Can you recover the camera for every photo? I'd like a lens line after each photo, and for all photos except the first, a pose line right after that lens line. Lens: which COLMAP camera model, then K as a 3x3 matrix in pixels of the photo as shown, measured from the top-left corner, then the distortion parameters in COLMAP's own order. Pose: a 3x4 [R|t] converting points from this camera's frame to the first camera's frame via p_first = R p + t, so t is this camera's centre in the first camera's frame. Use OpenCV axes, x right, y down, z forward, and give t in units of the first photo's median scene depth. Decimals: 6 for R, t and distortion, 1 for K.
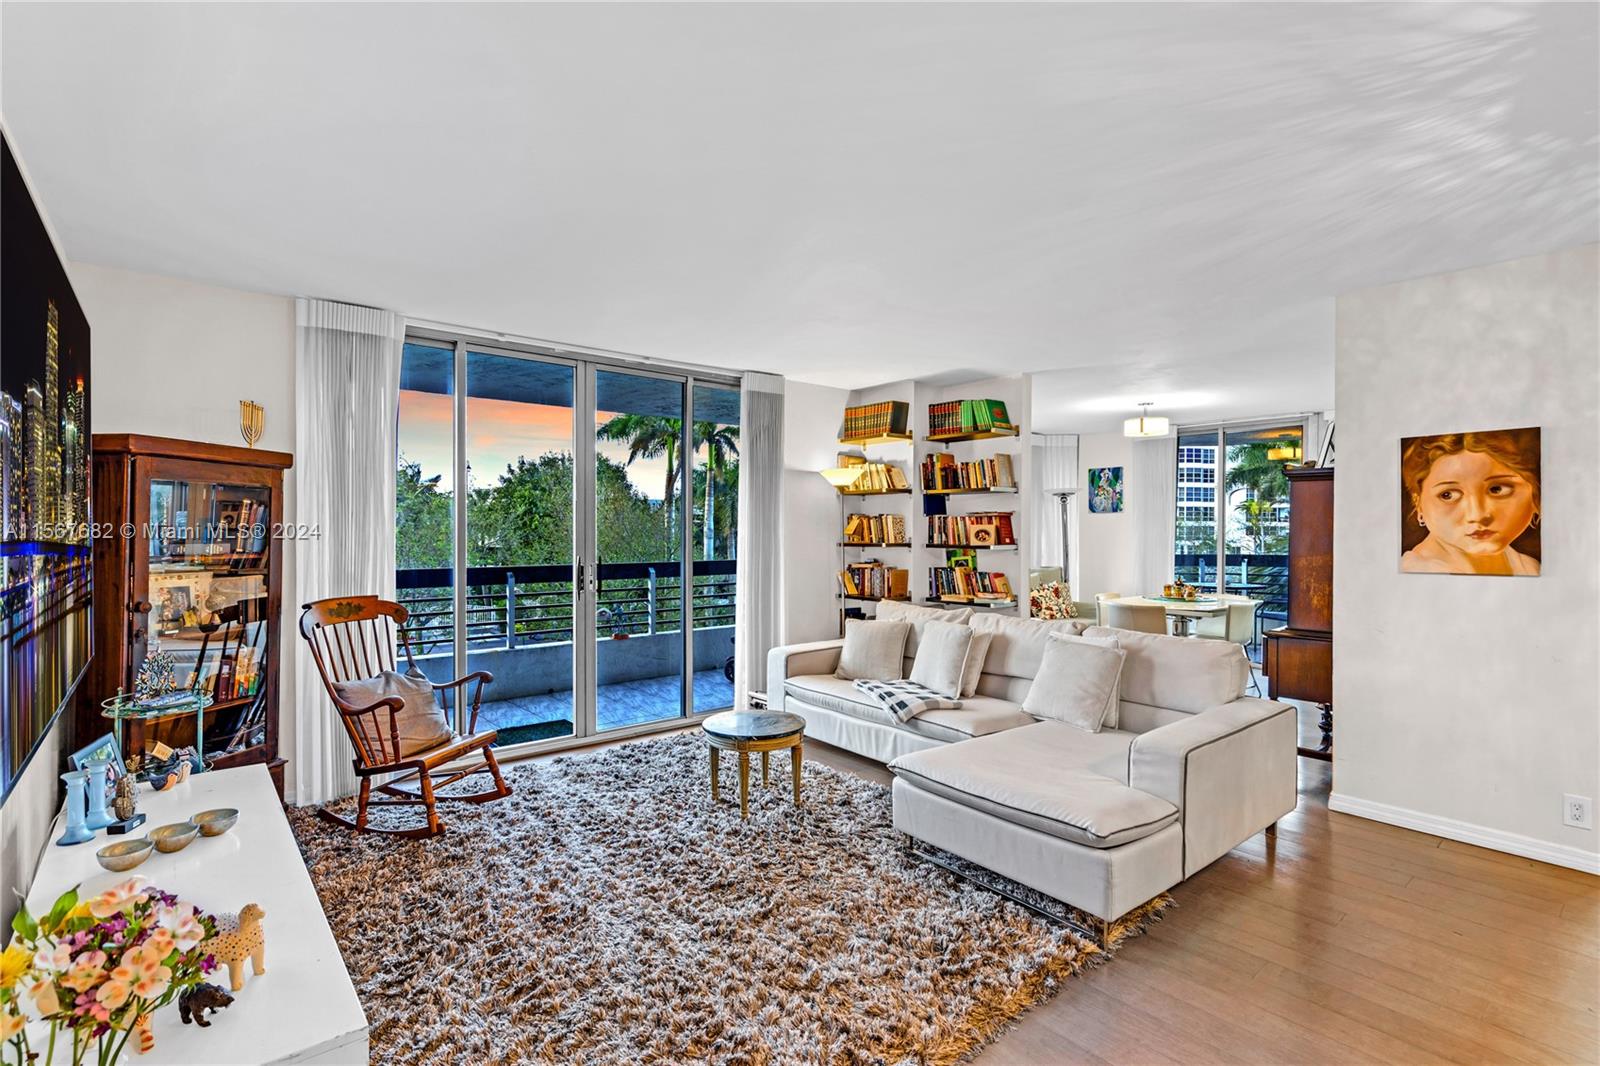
lens RADIAL K [[745.8, 0, 785.2], [0, 745.8, 552.2], [0, 0, 1]] dist [-0.011396, 0.000535]
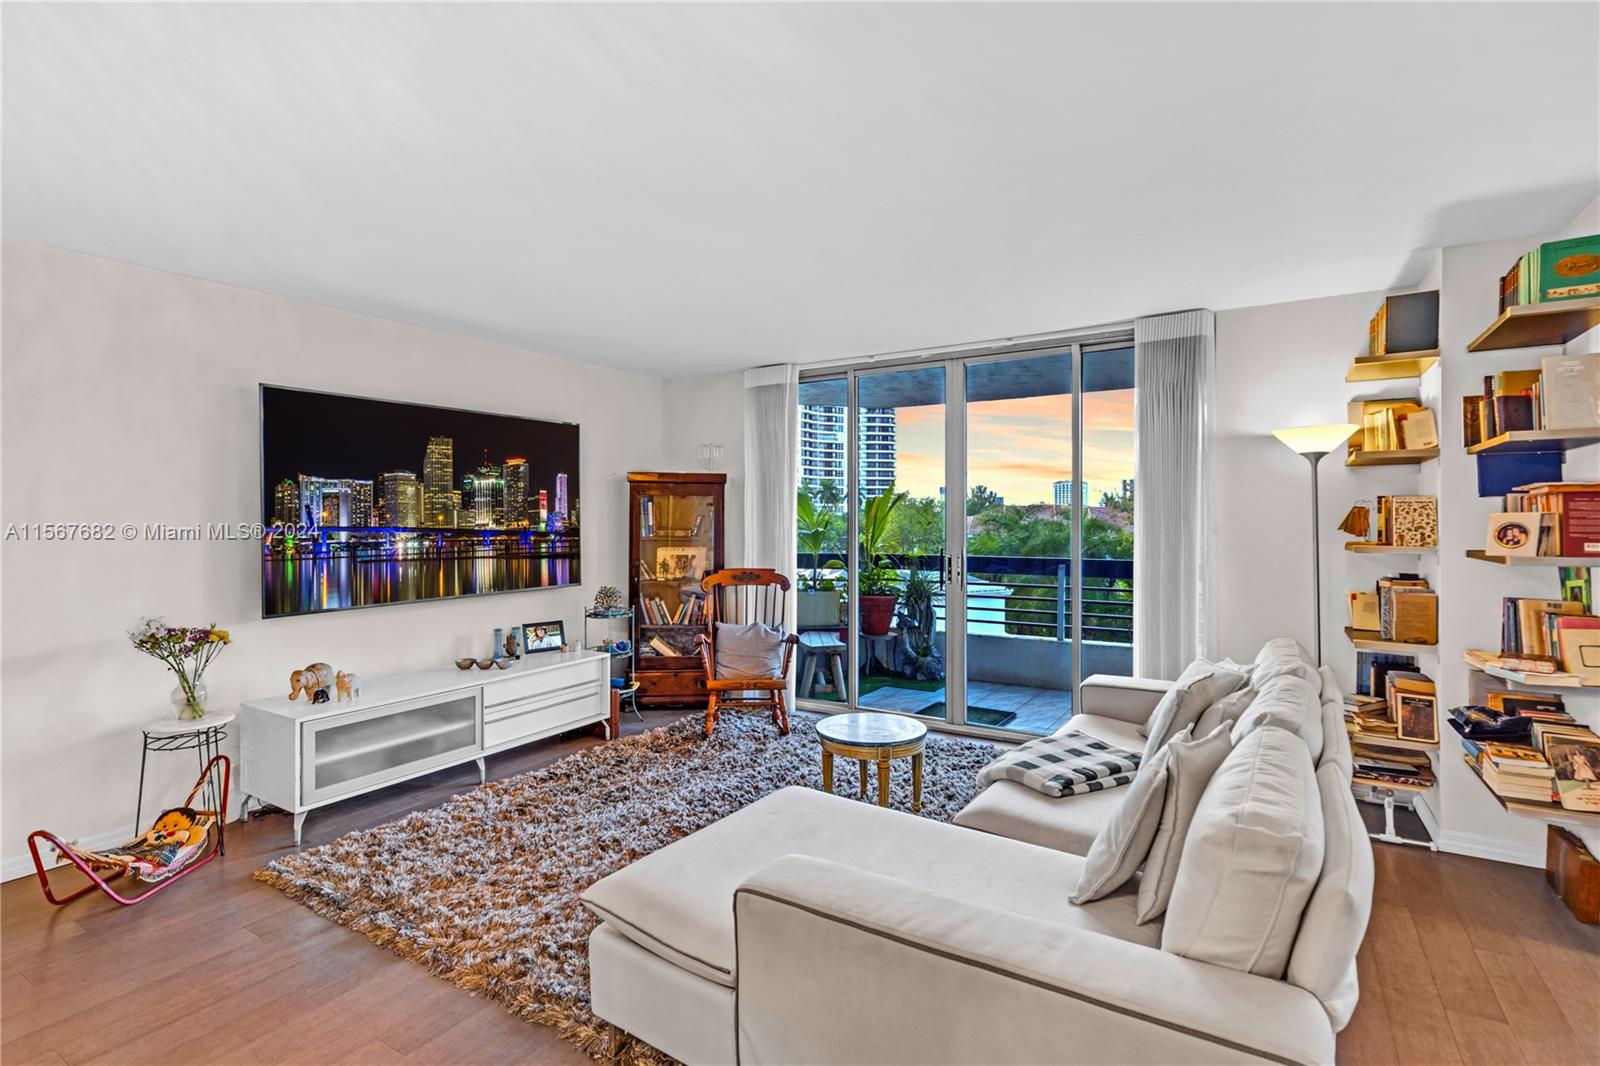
lens RADIAL K [[755.5, 0, 800.0], [0, 755.5, 533.0], [0, 0, 1]] dist [-0.011657, 0.000889]
pose [[0.328144, 0.013116, -0.944537, 0.580005], [-0.026934, 0.999627, 0.004523, -0.012734], [0.944244, 0.023956, 0.328375, 0.411554]]
